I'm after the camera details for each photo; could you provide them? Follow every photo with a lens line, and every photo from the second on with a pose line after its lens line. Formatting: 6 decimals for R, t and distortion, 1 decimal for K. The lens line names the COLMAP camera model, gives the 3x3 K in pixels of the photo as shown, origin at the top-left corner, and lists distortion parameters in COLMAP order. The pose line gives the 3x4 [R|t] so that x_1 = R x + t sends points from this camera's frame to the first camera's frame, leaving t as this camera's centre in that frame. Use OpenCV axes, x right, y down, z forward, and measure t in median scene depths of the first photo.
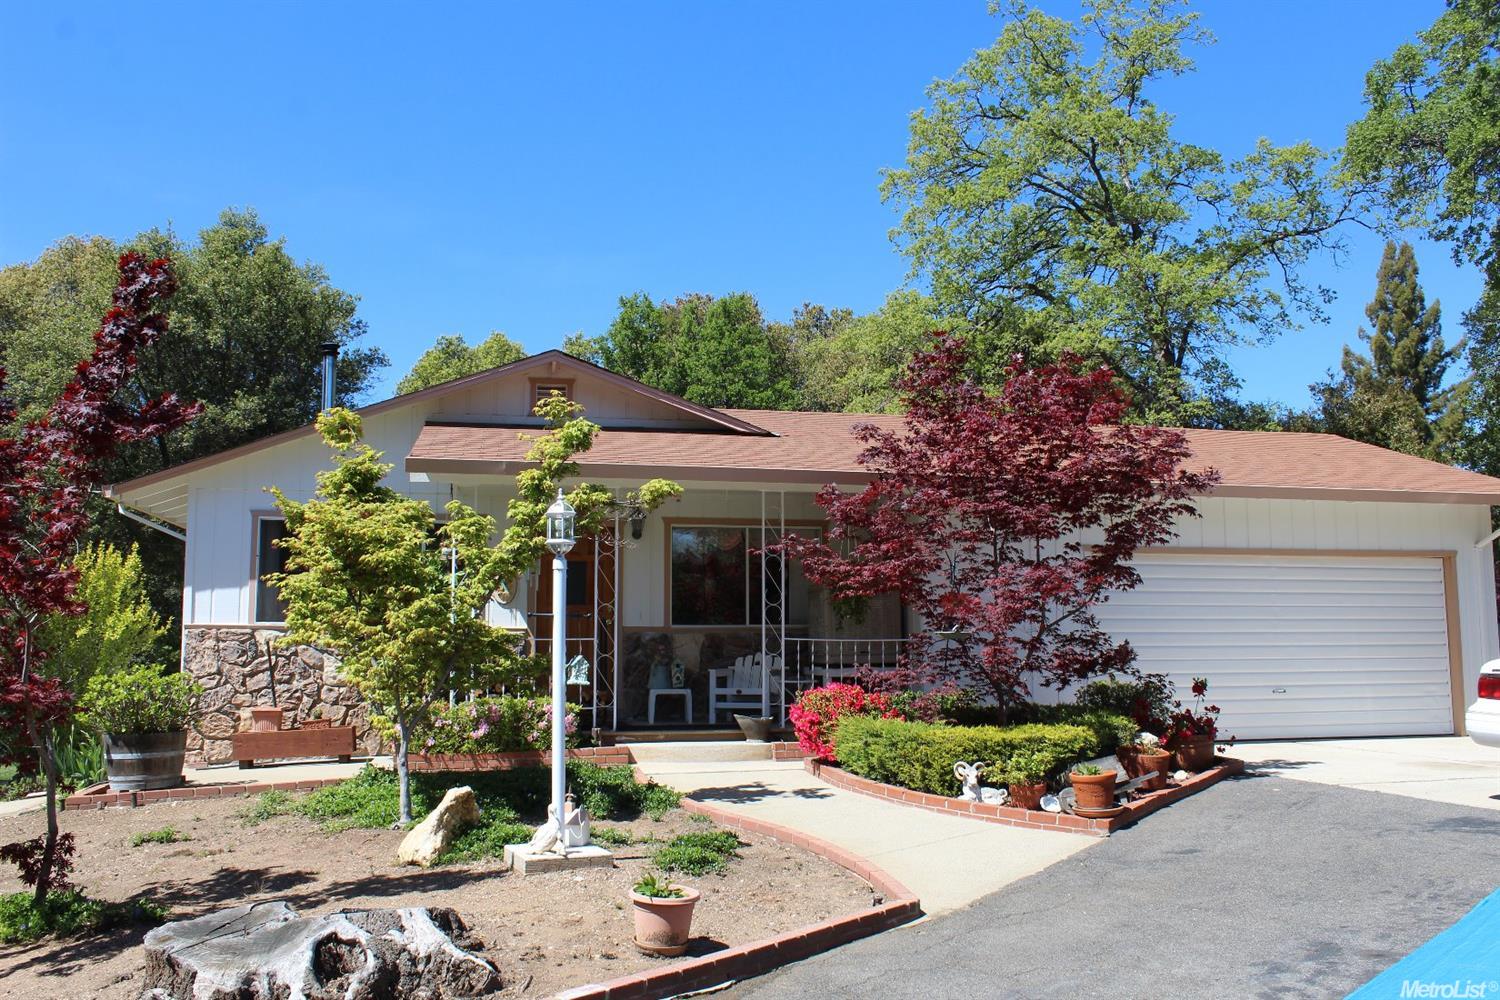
lens RADIAL K [[1265.2, 0, 749.6], [0, 1265.2, 508.7], [0, 0, 1]] dist [-0.125865, 0.050131]
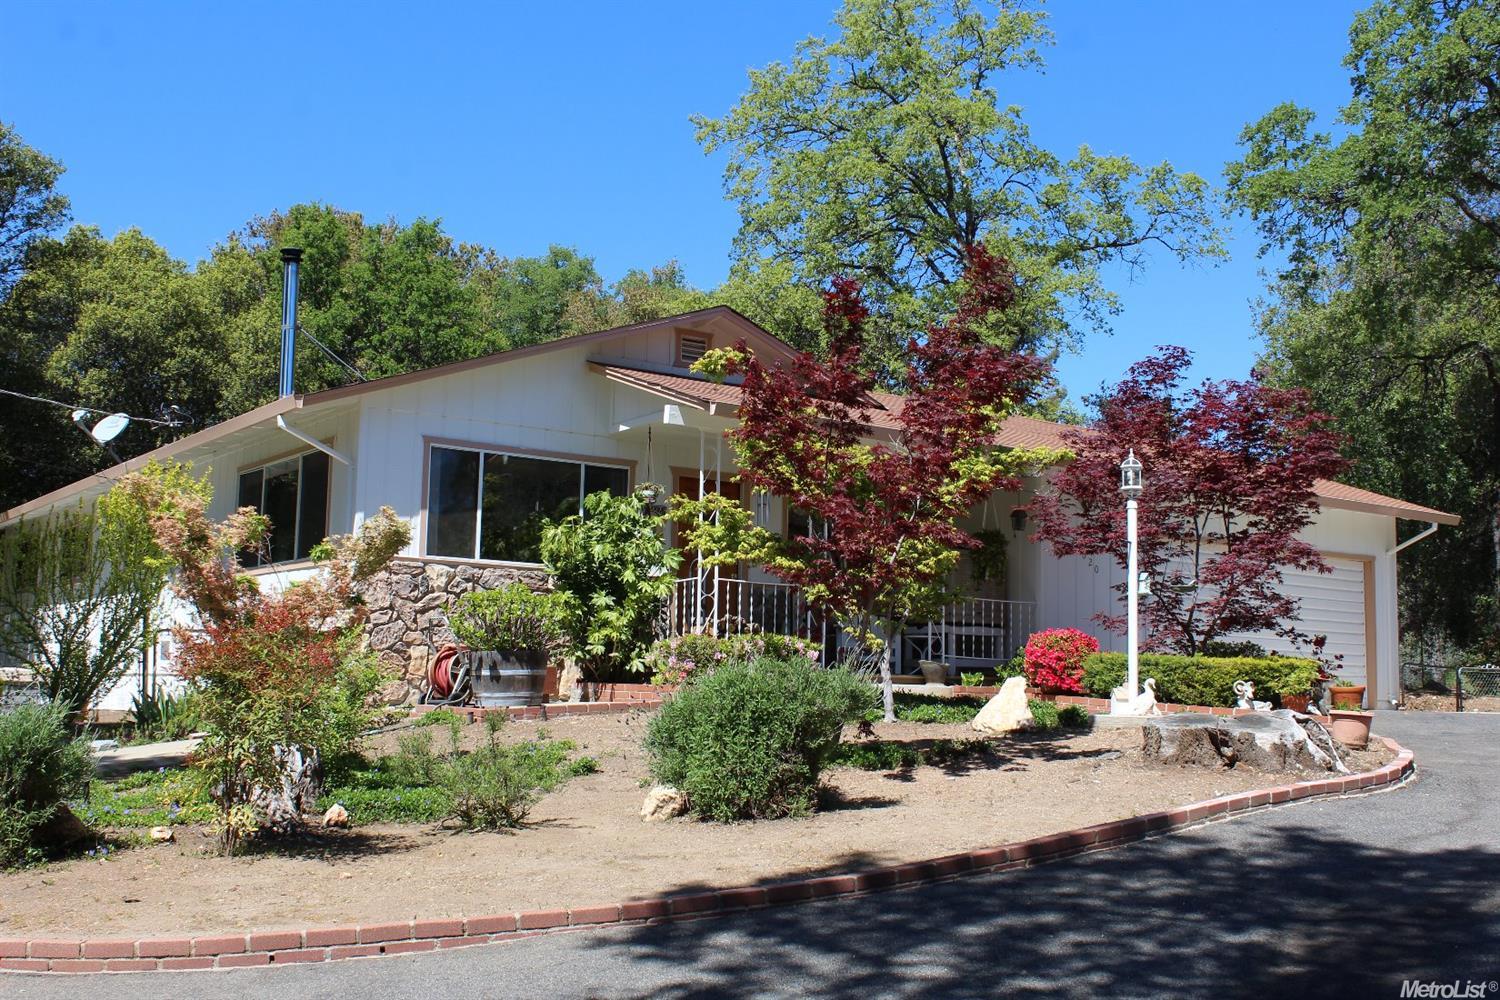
lens RADIAL K [[1681.4, 0, 751.9], [0, 1681.4, 496.8], [0, 0, 1]] dist [-0.072874, 0.000000]
pose [[0.912261, 0.071285, 0.403358, -0.688711], [-0.068527, 0.997422, -0.021290, 0.057463], [-0.403836, -0.008219, 0.914795, -0.257225]]
